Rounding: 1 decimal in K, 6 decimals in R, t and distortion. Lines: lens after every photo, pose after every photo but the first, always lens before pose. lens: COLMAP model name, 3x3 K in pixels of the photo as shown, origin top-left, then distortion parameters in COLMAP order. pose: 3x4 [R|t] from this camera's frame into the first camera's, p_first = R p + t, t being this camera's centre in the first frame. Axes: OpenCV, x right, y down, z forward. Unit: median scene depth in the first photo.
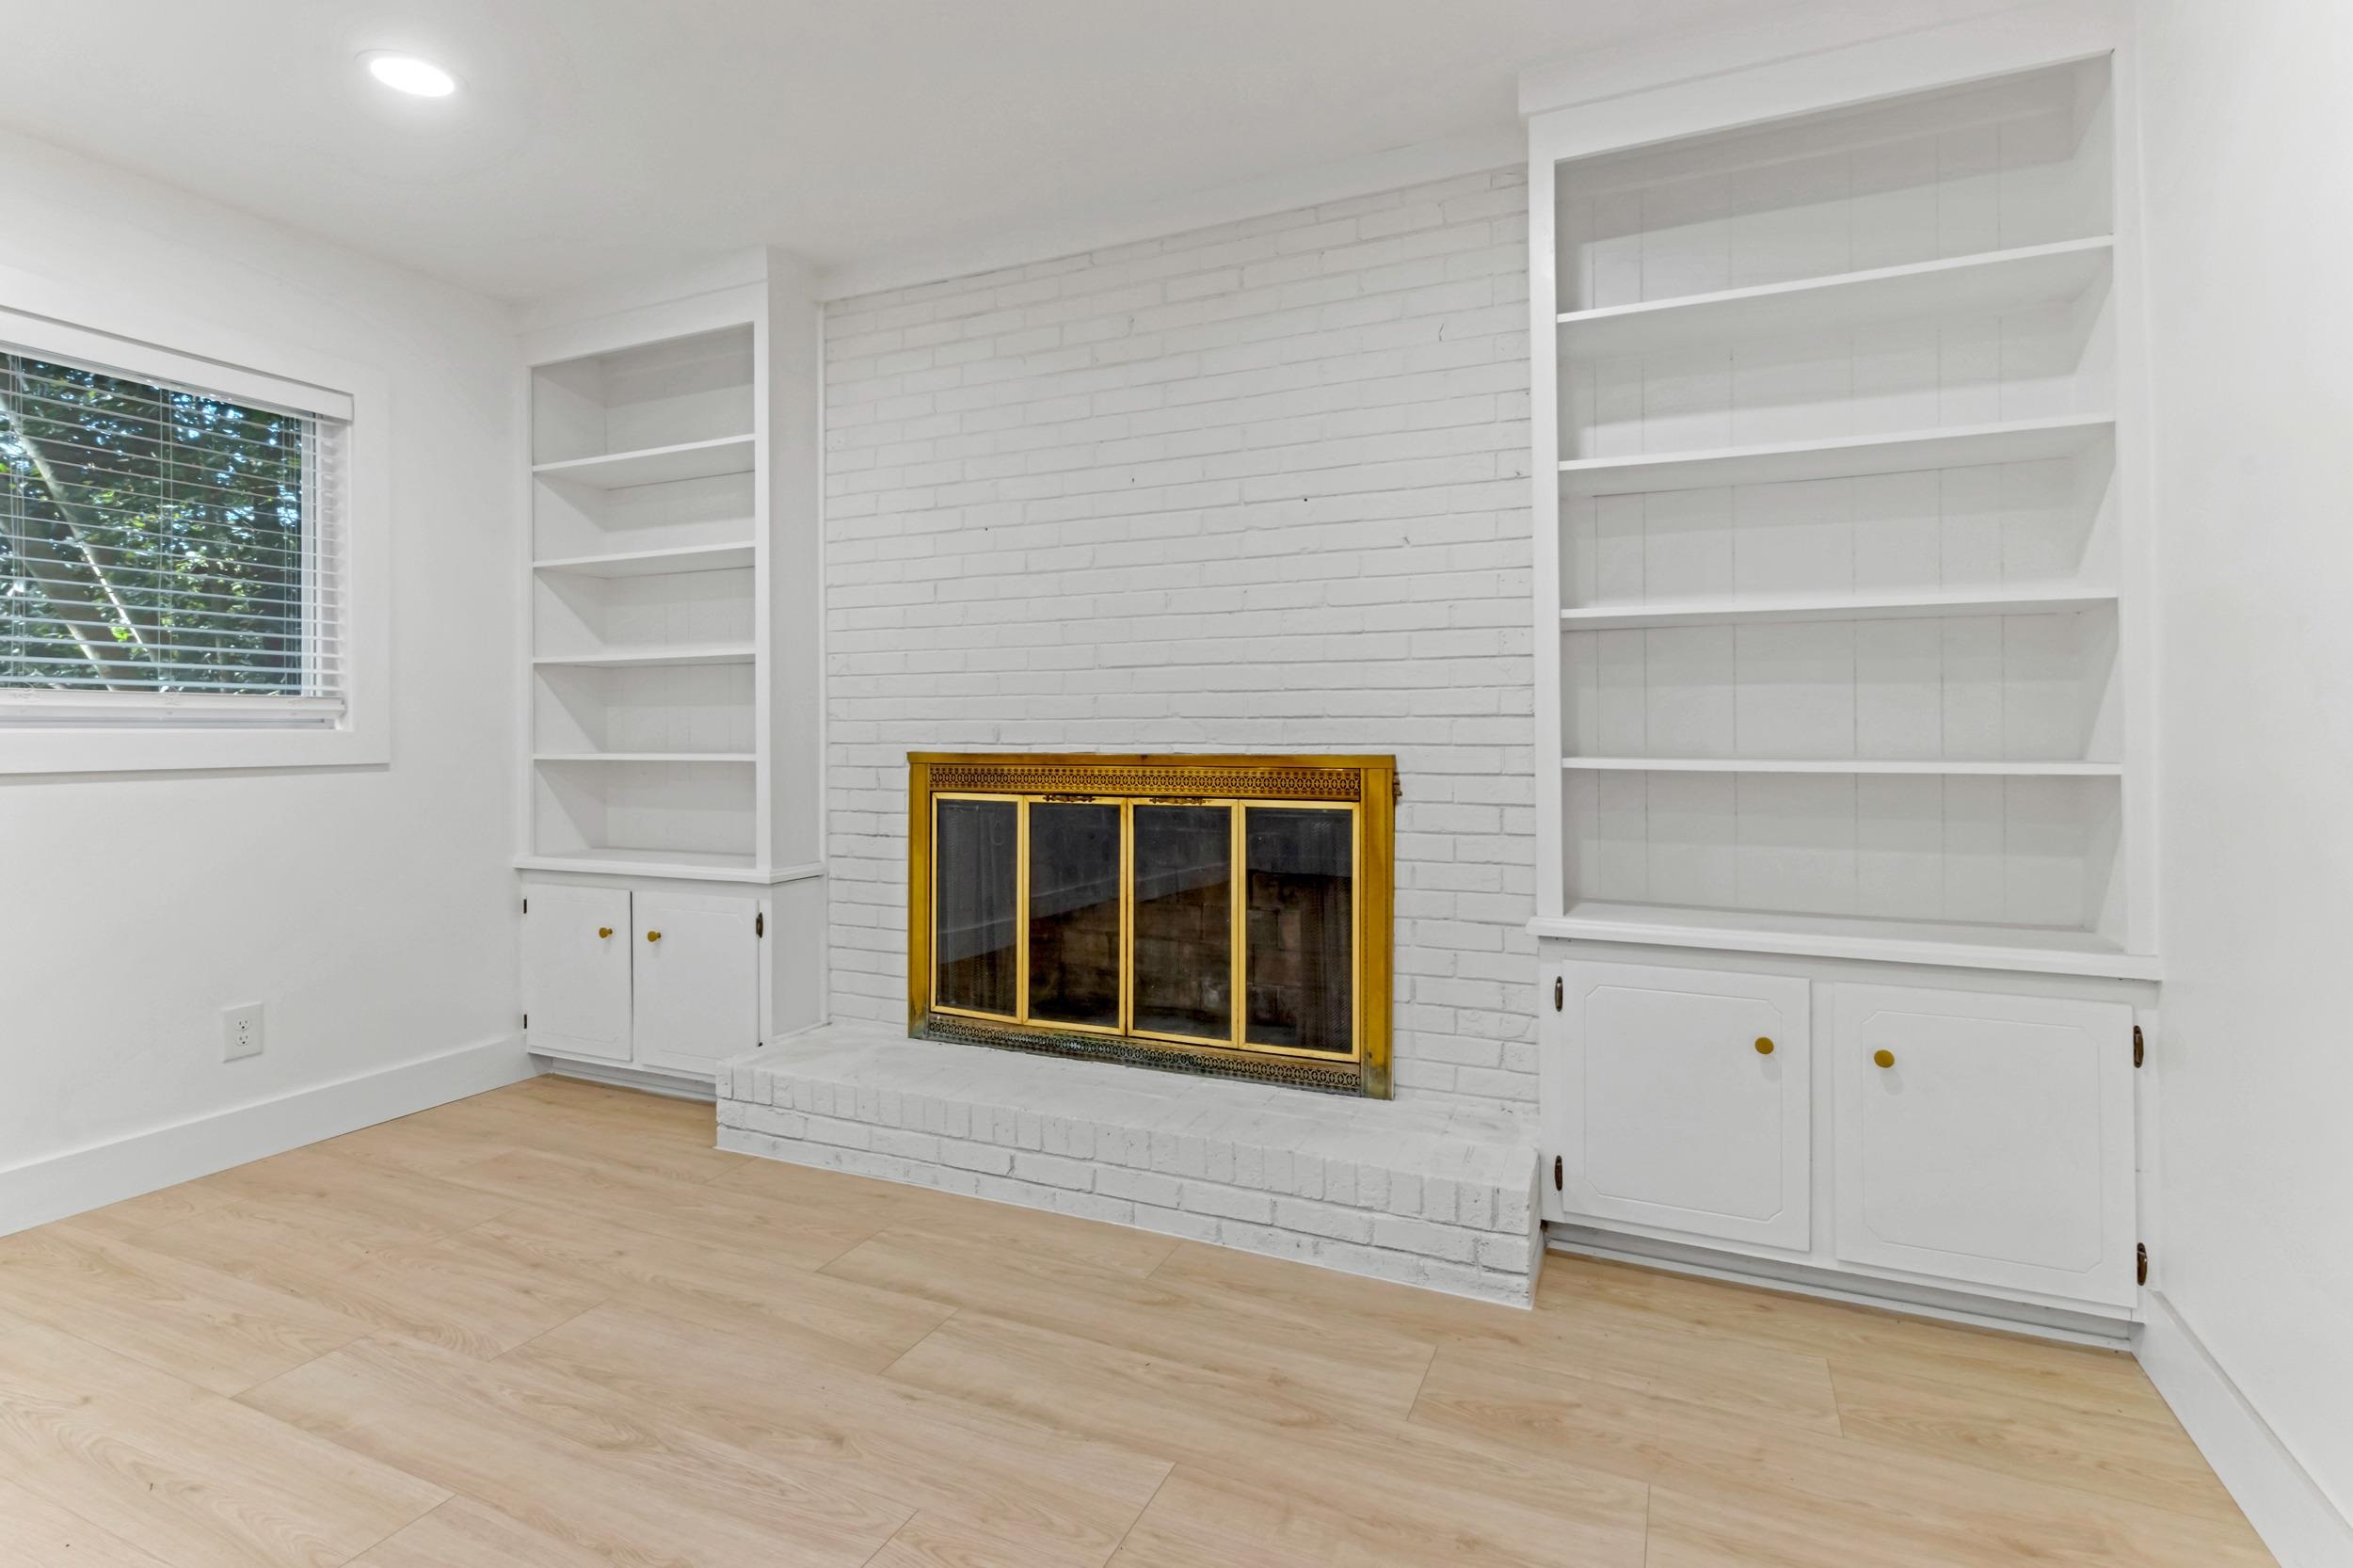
lens RADIAL K [[1130.4, 0, 1182.7], [0, 1130.4, 733.8], [0, 0, 1]] dist [0.001940, 0.001087]
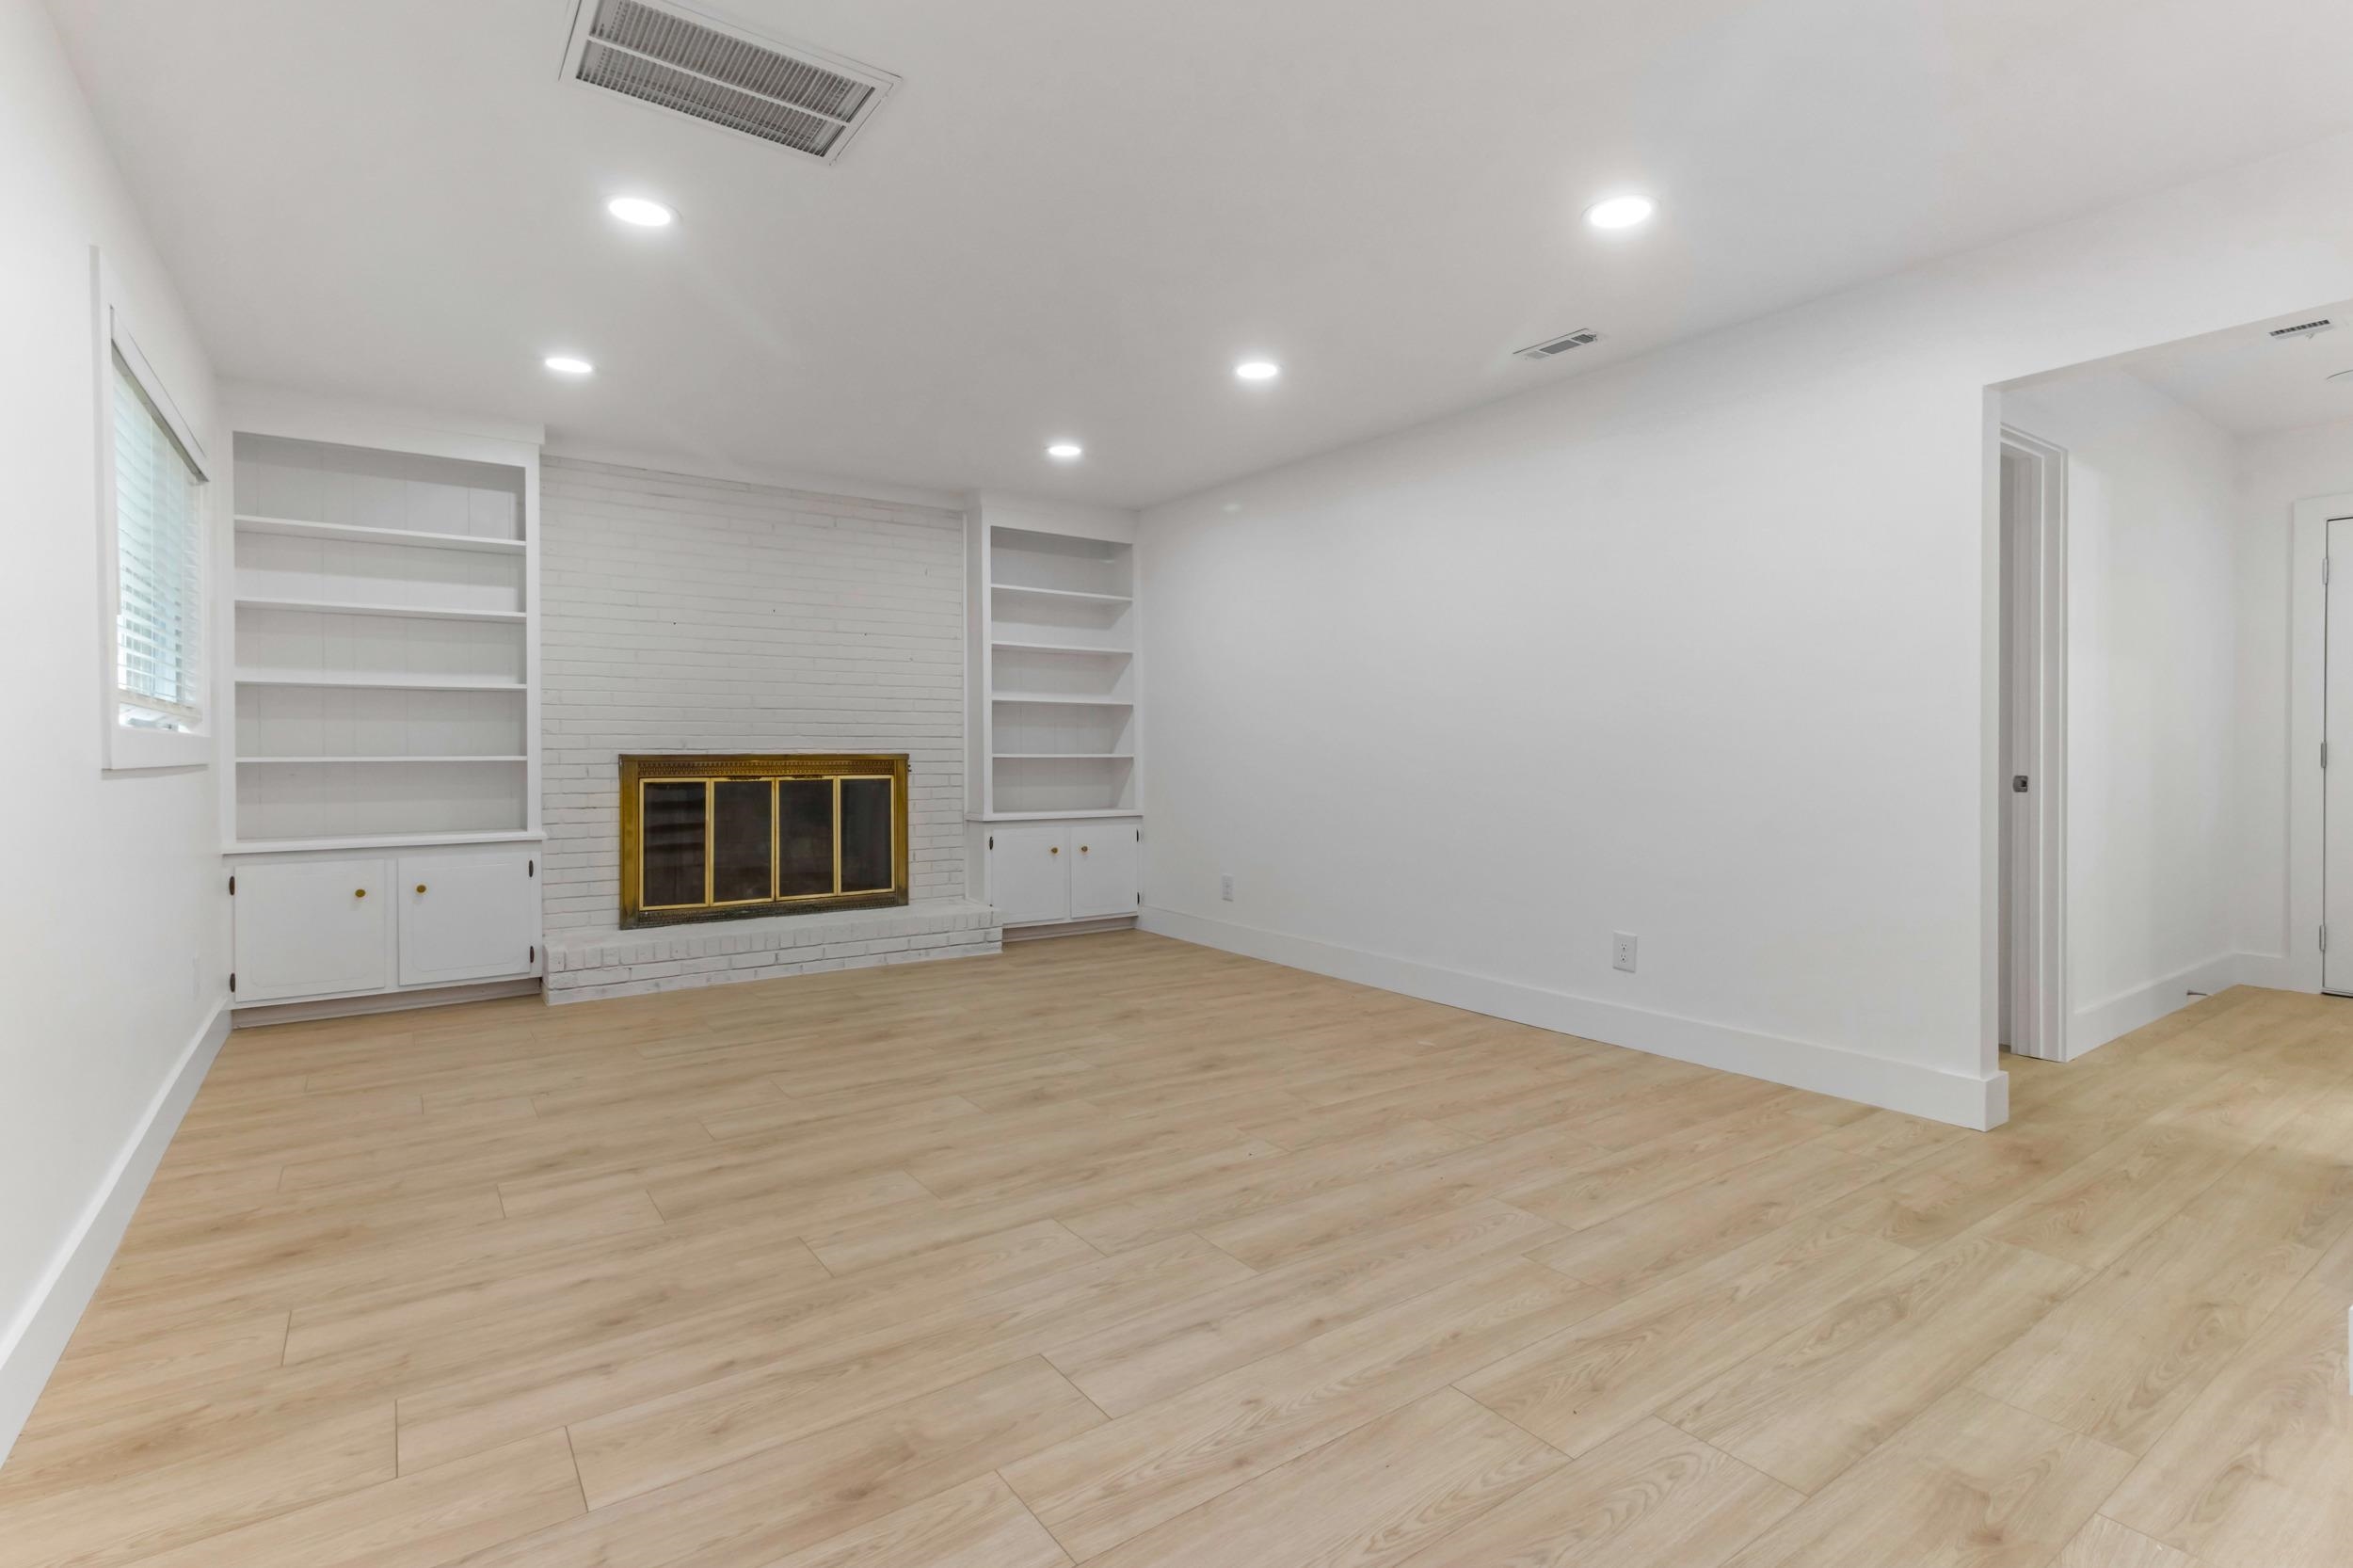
lens RADIAL K [[1130.4, 0, 1167.7], [0, 1130.4, 773.5], [0, 0, 1]] dist [0.001940, 0.001087]
pose [[0.512416, -0.016513, 0.858578, -1.418160], [-0.002138, 0.999787, 0.020504, 0.010330], [-0.858735, -0.012342, 0.512272, -0.580422]]
